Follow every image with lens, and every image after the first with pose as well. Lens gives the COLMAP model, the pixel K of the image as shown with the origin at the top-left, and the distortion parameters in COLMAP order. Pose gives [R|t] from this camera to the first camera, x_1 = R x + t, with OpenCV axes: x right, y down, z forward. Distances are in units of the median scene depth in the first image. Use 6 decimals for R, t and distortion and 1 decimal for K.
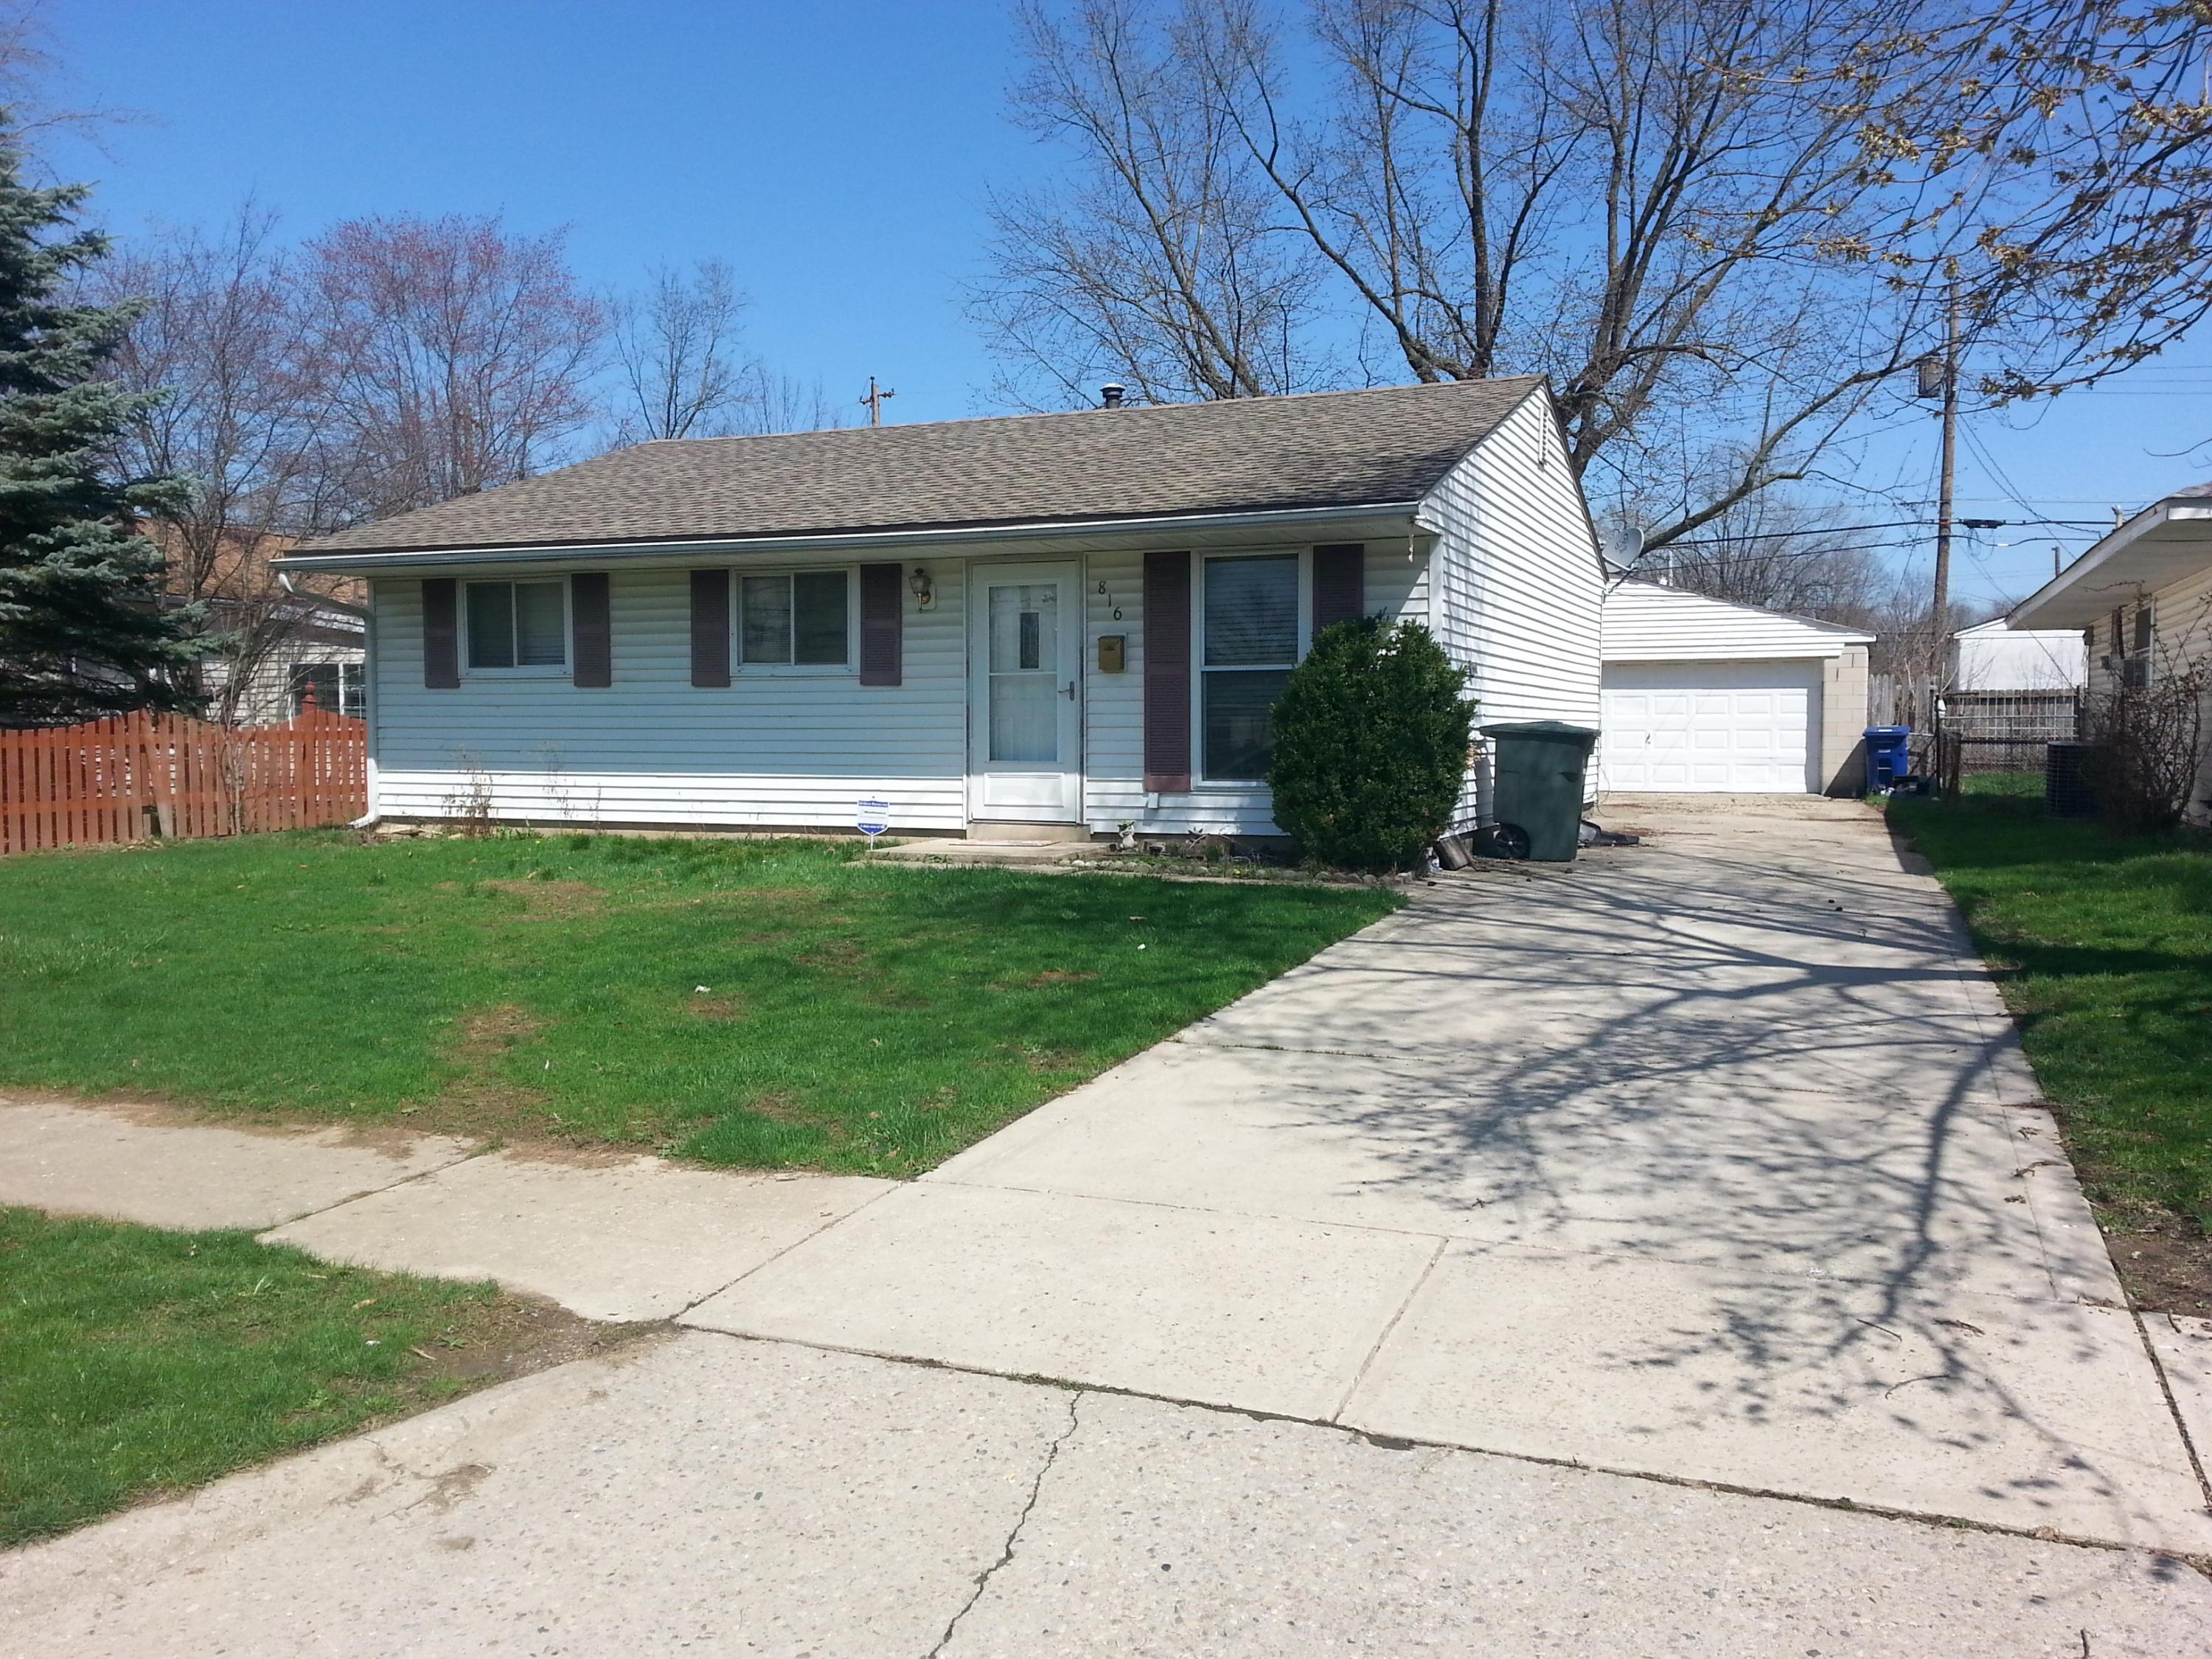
lens RADIAL K [[1815.7, 0, 1106.0], [0, 1815.7, 829.5], [0, 0, 1]] dist [0.109252, -0.169737]
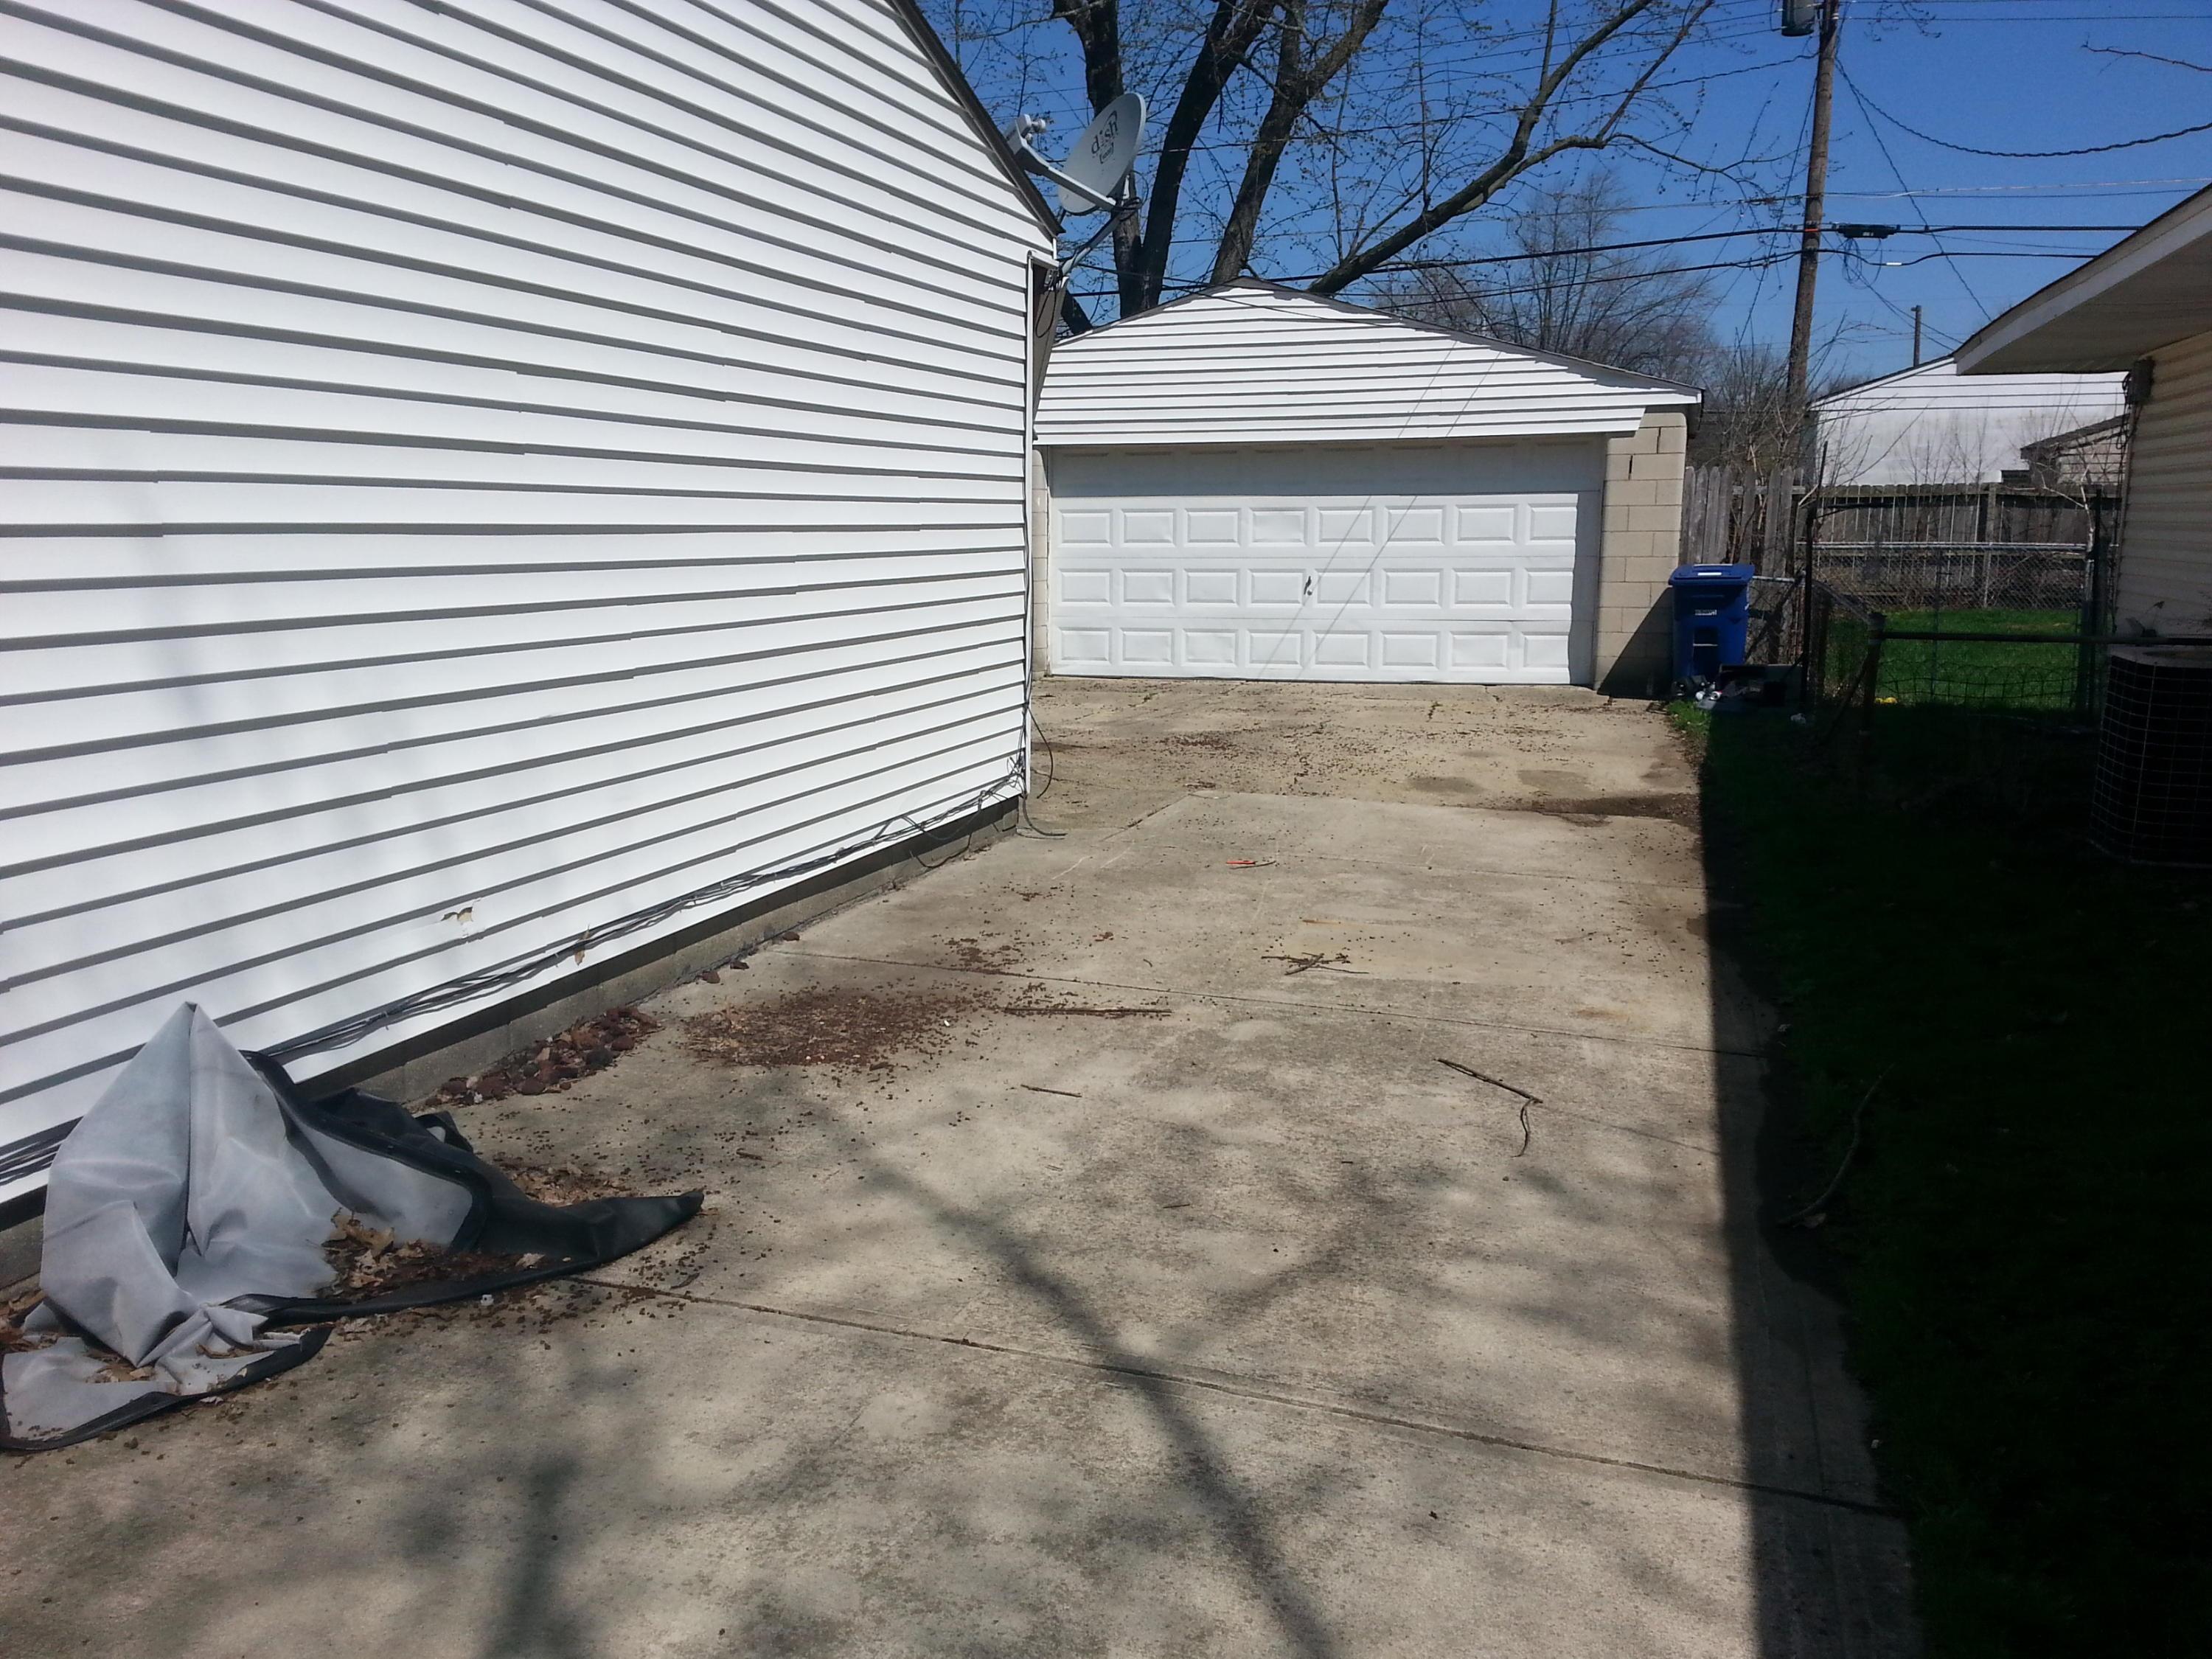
lens RADIAL K [[1765.4, 0, 1099.5], [0, 1765.4, 891.1], [0, 0, 1]] dist [0.123499, -0.189052]
pose [[0.997035, -0.019885, 0.074339, 0.341652], [0.008401, 0.988389, 0.151715, -0.072055], [-0.076493, -0.150641, 0.985625, 0.808678]]
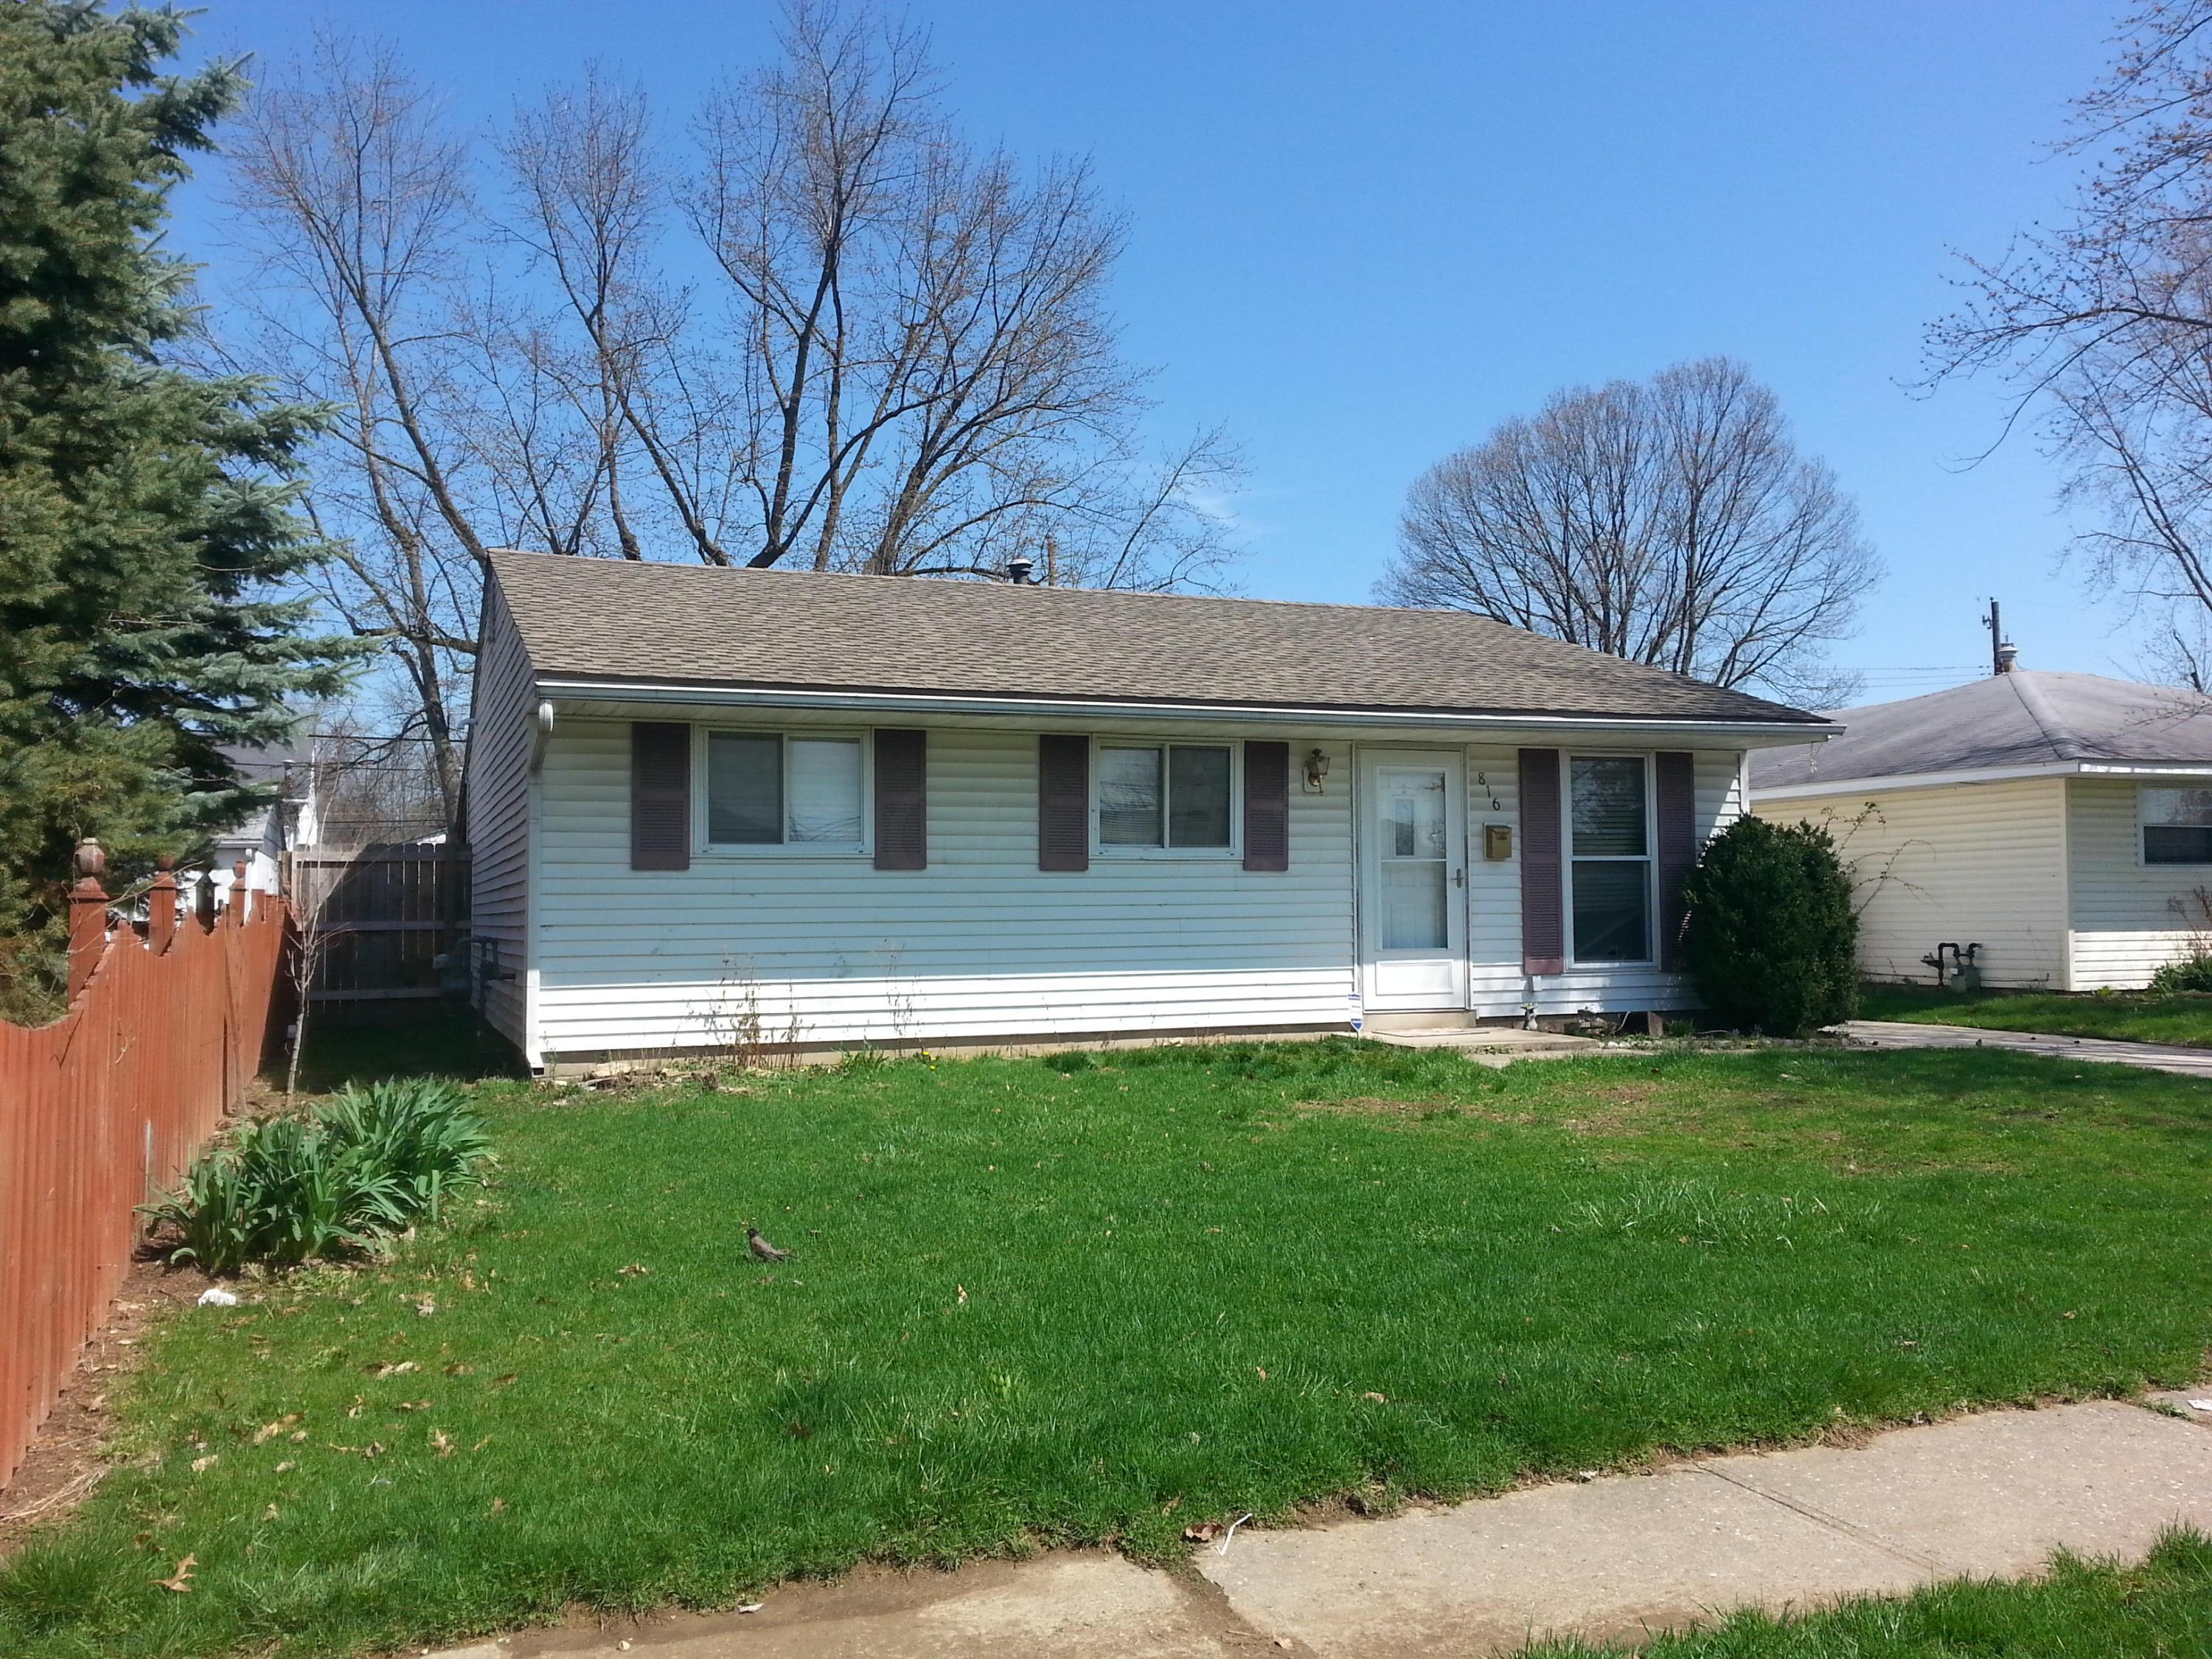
lens RADIAL K [[1815.7, 0, 1106.0], [0, 1815.7, 829.5], [0, 0, 1]] dist [0.109252, -0.169737]
pose [[0.707661, 0.025450, 0.706094, -0.796637], [0.048427, 0.995254, -0.084406, -0.024431], [-0.704891, 0.093925, 0.703070, 0.383153]]
